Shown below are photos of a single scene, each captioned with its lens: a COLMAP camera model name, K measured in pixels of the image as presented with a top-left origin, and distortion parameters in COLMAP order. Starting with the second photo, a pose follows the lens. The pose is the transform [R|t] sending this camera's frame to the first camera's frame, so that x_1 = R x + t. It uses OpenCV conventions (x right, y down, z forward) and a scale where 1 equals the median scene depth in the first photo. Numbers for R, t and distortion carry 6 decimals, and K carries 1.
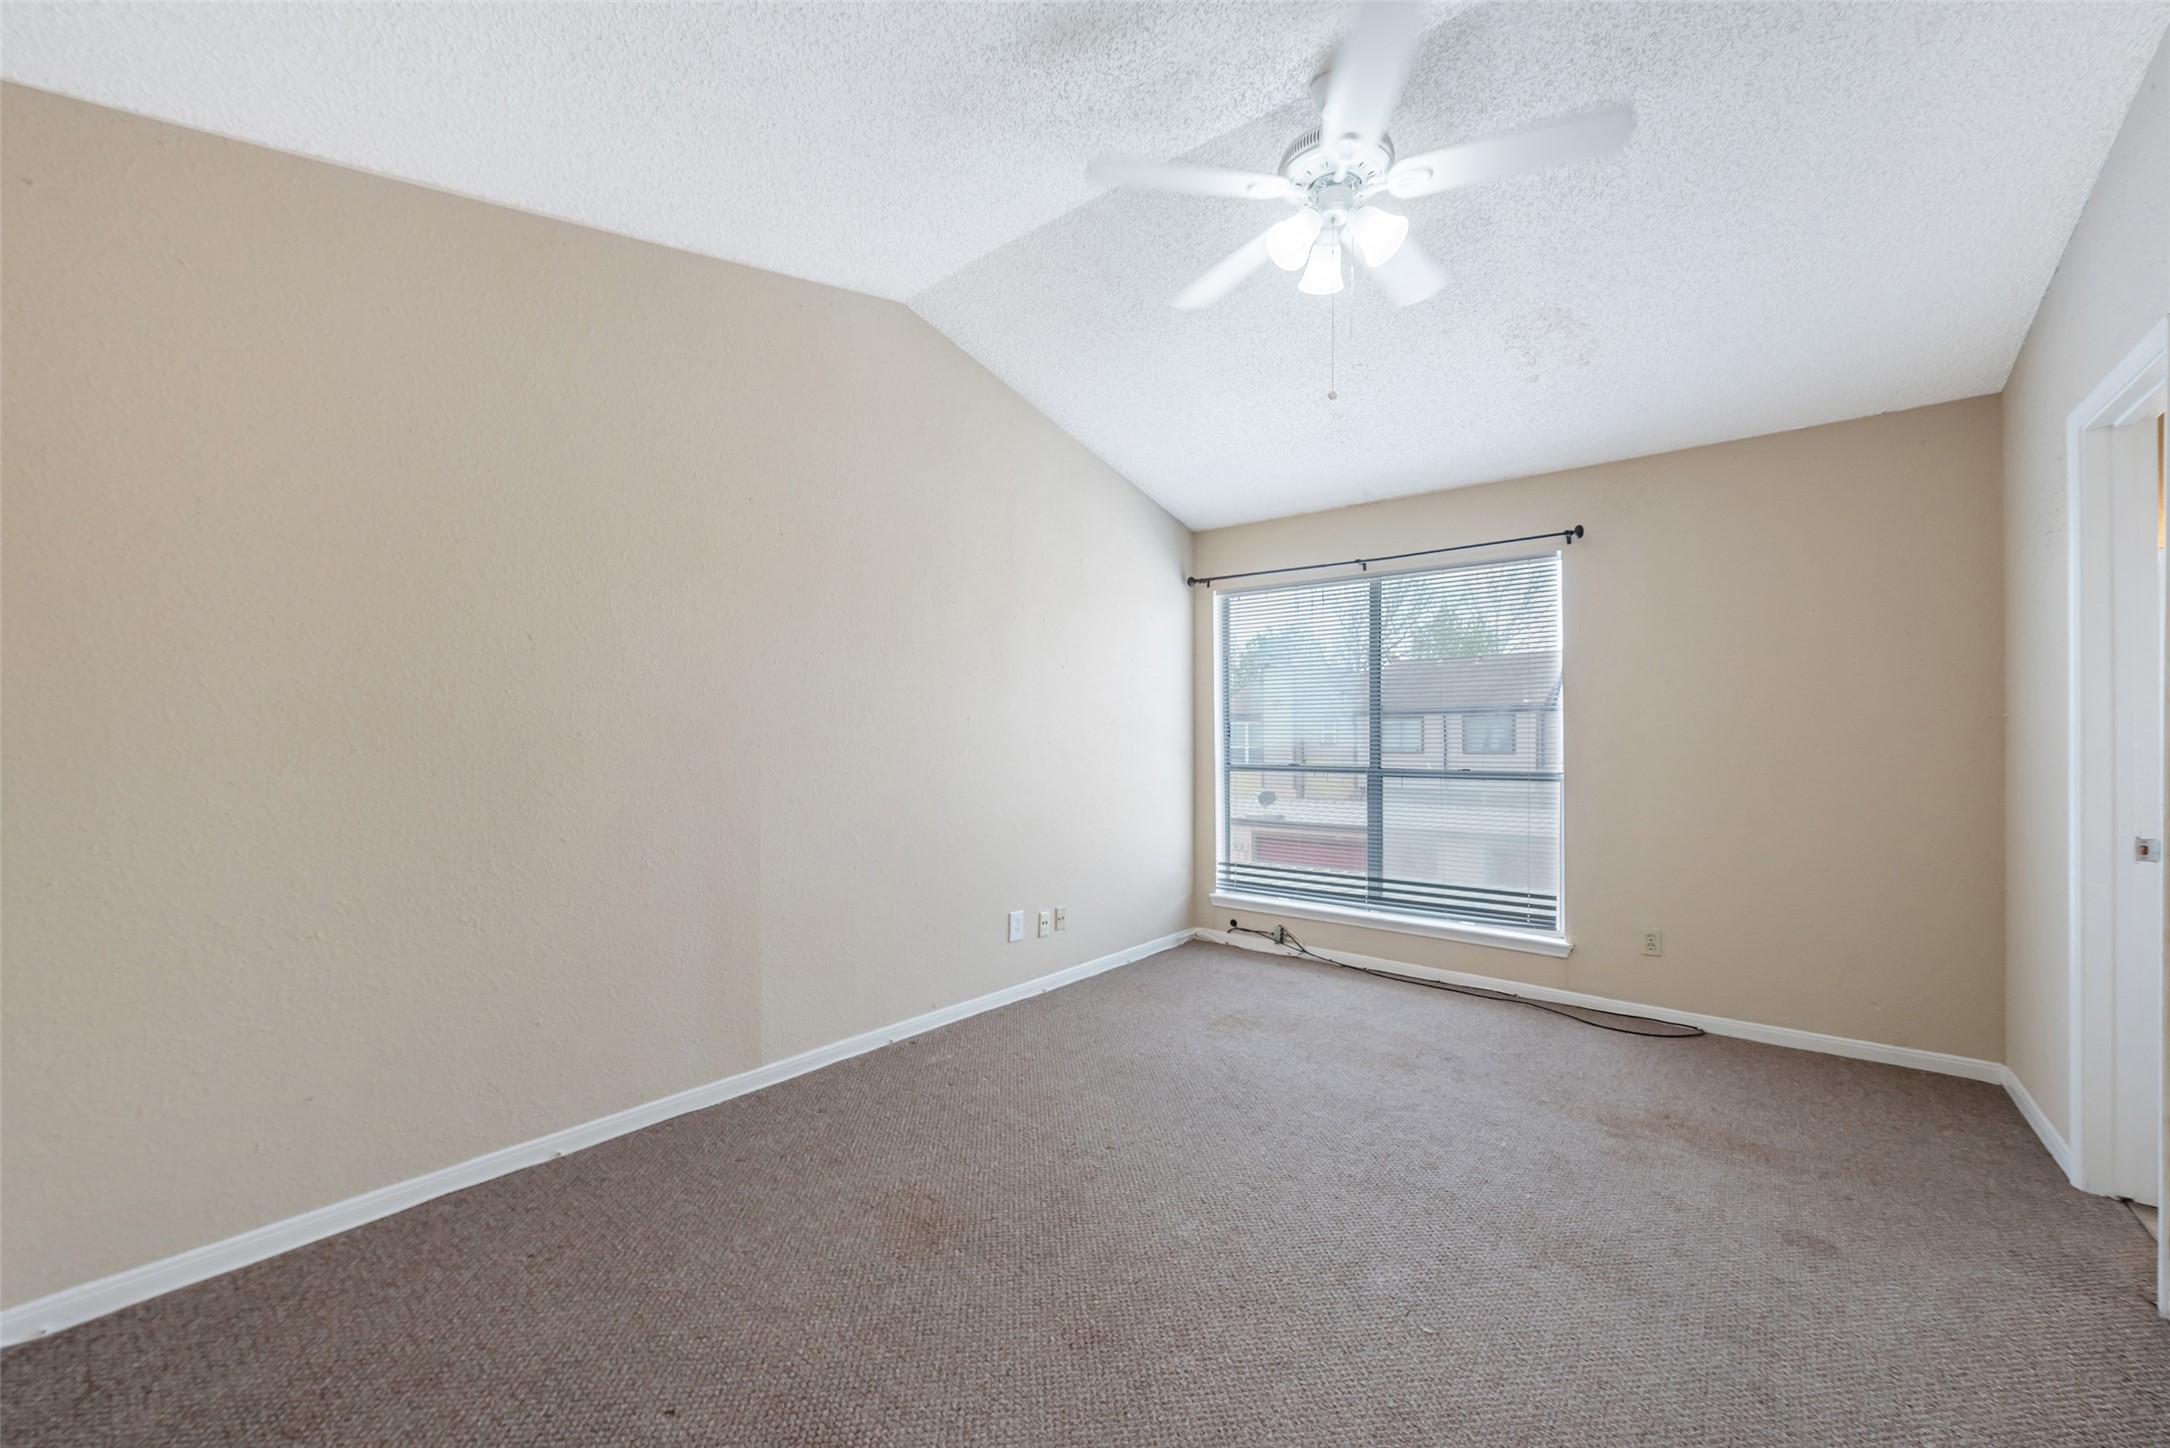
lens RADIAL K [[876.8, 0, 1025.2], [0, 876.8, 743.2], [0, 0, 1]] dist [-0.012236, -0.000897]
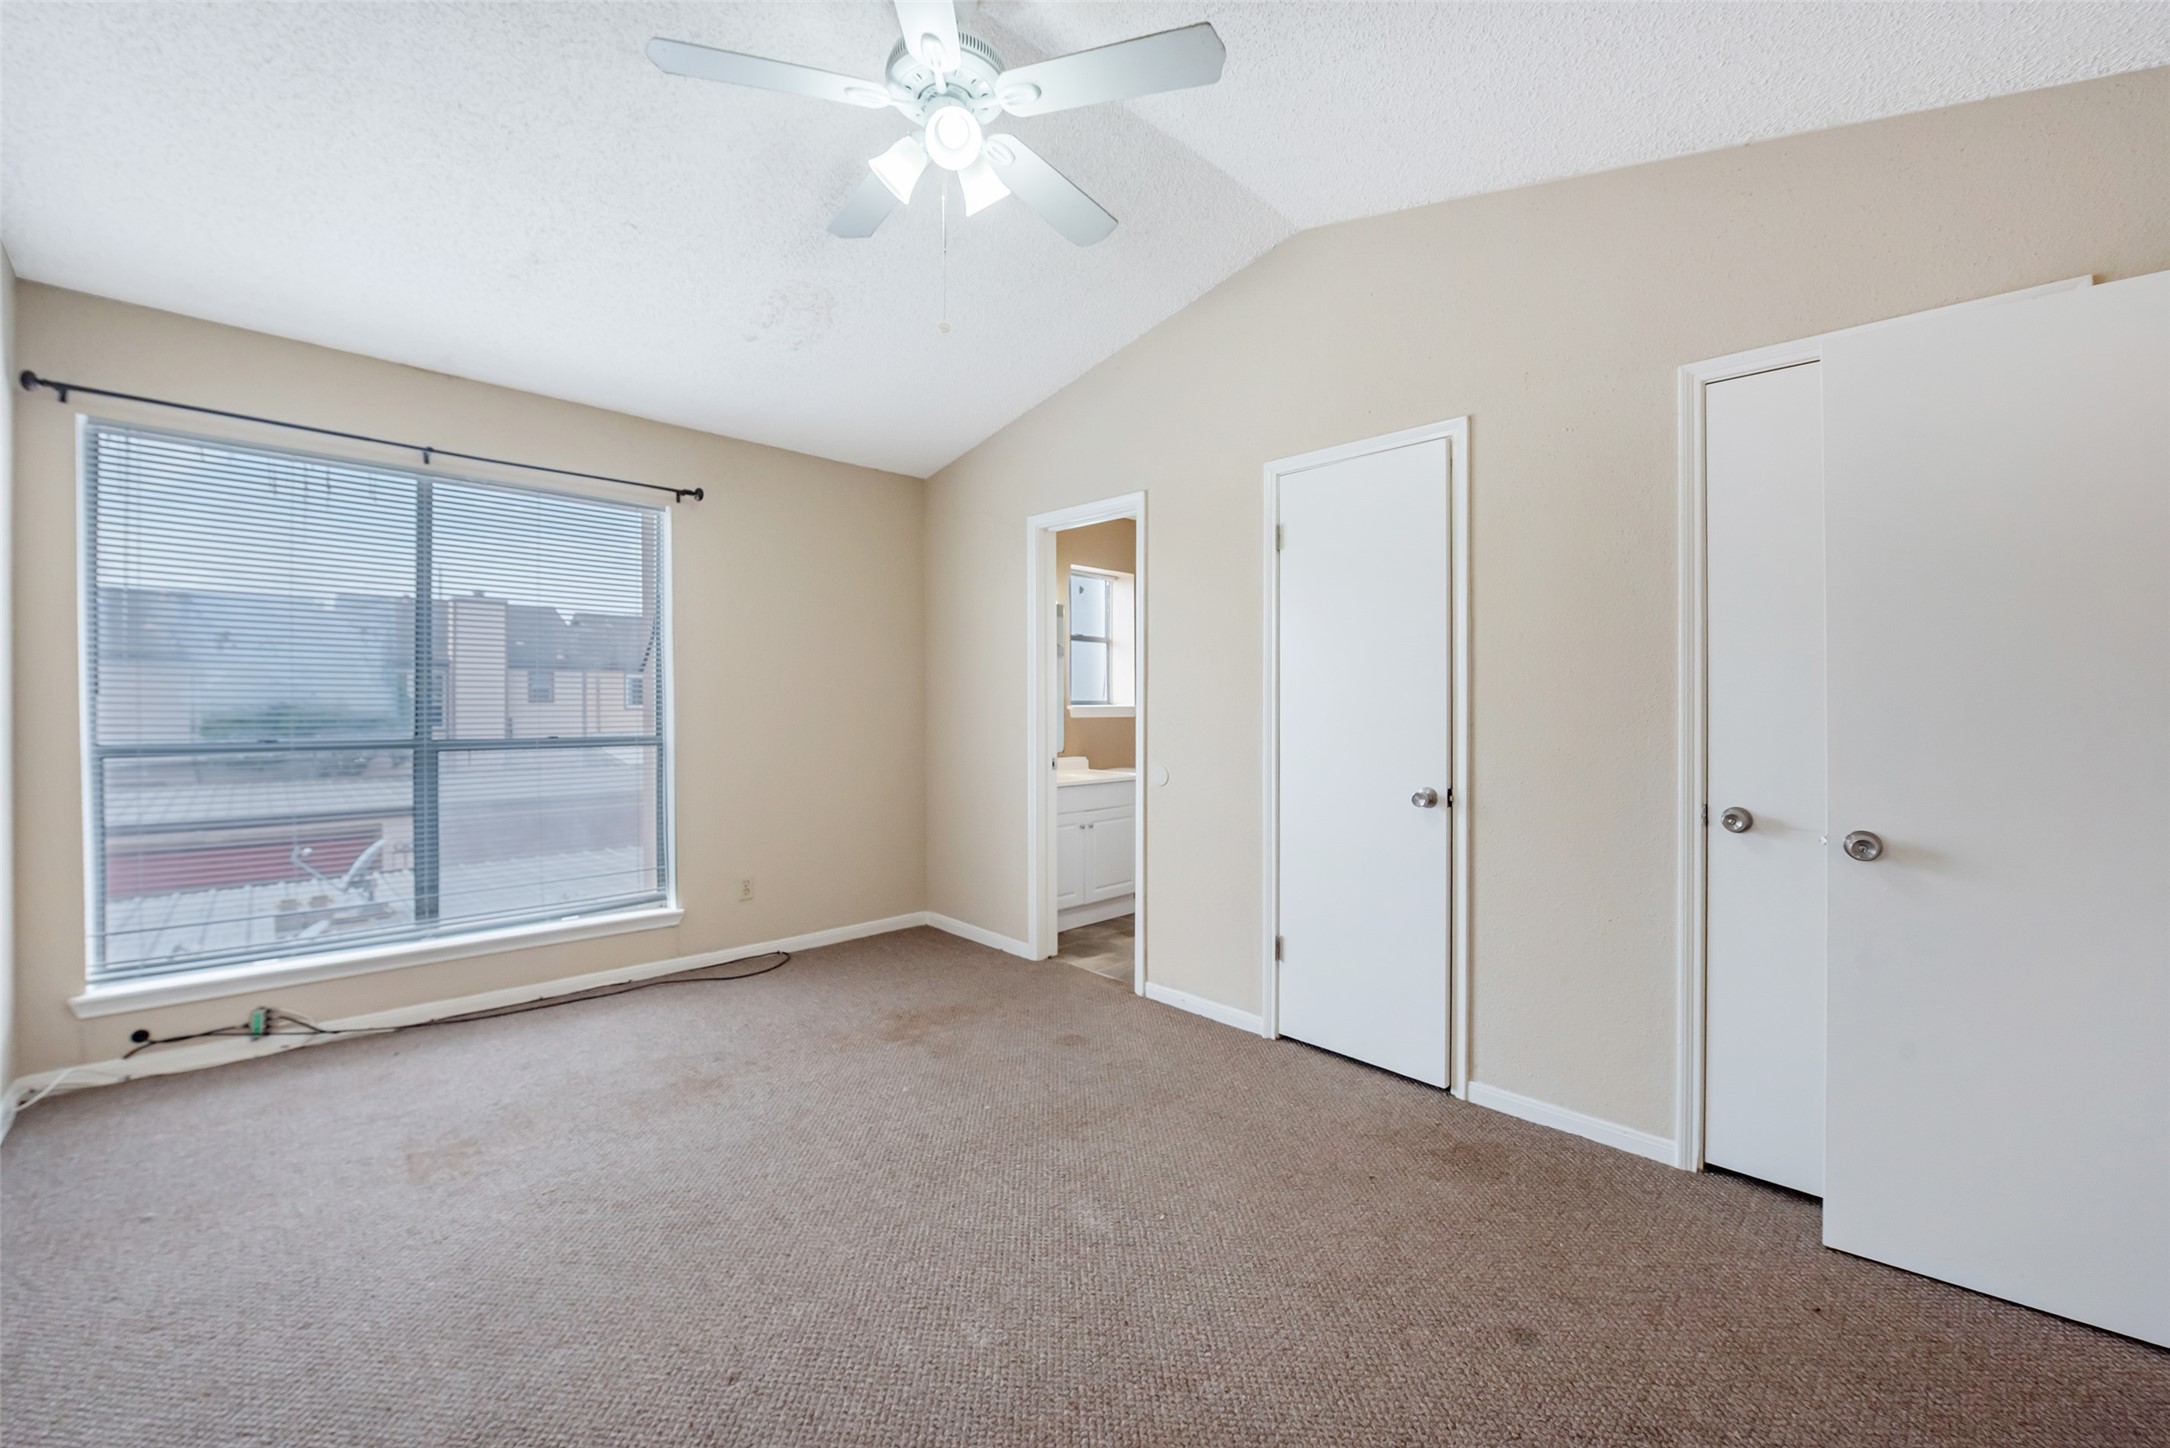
lens RADIAL K [[876.8, 0, 1080.5], [0, 876.8, 705.4], [0, 0, 1]] dist [-0.012236, -0.000897]
pose [[0.056096, -0.007698, 0.998396, -0.292106], [-0.006317, 0.999948, 0.008065, -0.009948], [-0.998405, -0.006759, 0.056044, 0.429399]]
